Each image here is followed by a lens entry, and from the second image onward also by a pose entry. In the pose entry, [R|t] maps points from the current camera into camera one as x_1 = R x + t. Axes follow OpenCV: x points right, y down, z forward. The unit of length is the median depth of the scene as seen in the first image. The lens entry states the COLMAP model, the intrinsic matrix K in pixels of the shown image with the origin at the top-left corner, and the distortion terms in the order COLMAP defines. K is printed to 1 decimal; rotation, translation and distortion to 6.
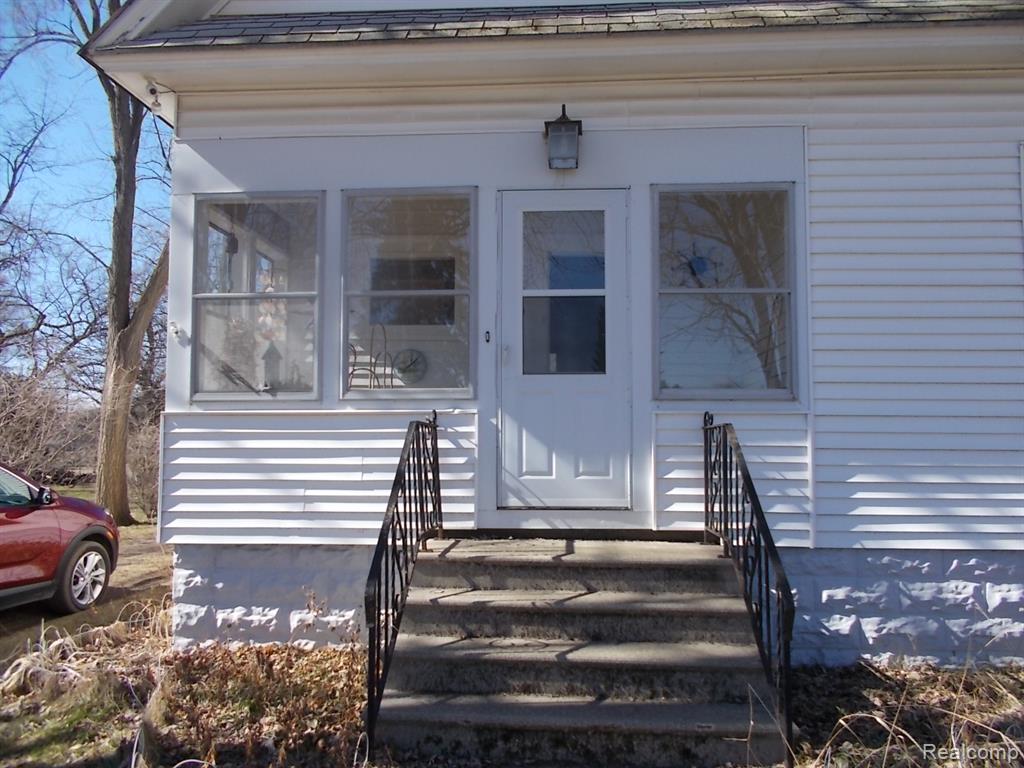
lens RADIAL K [[774.3, 0, 512.0], [0, 774.3, 384.0], [0, 0, 1]] dist [-0.004683, -0.000333]
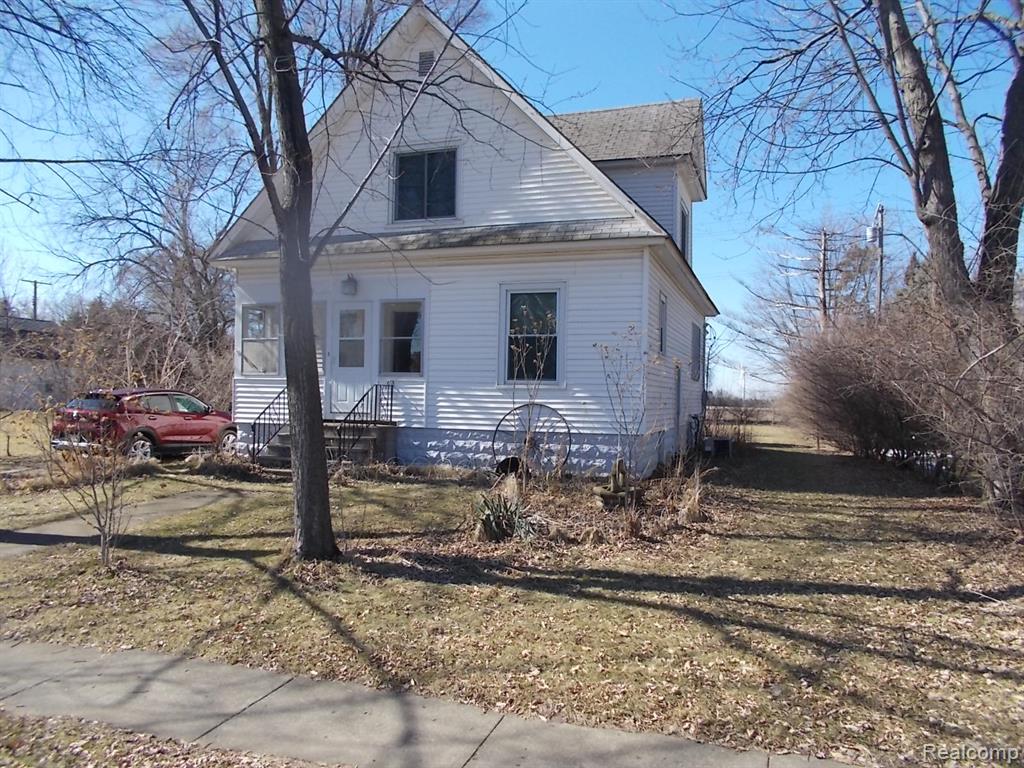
lens RADIAL K [[774.3, 0, 512.0], [0, 774.3, 384.0], [0, 0, 1]] dist [-0.004683, -0.000333]
pose [[0.966127, 0.012941, -0.257743, 1.407062], [0.002076, 0.998320, 0.057907, -0.115822], [0.258060, -0.056480, 0.964477, -1.657910]]
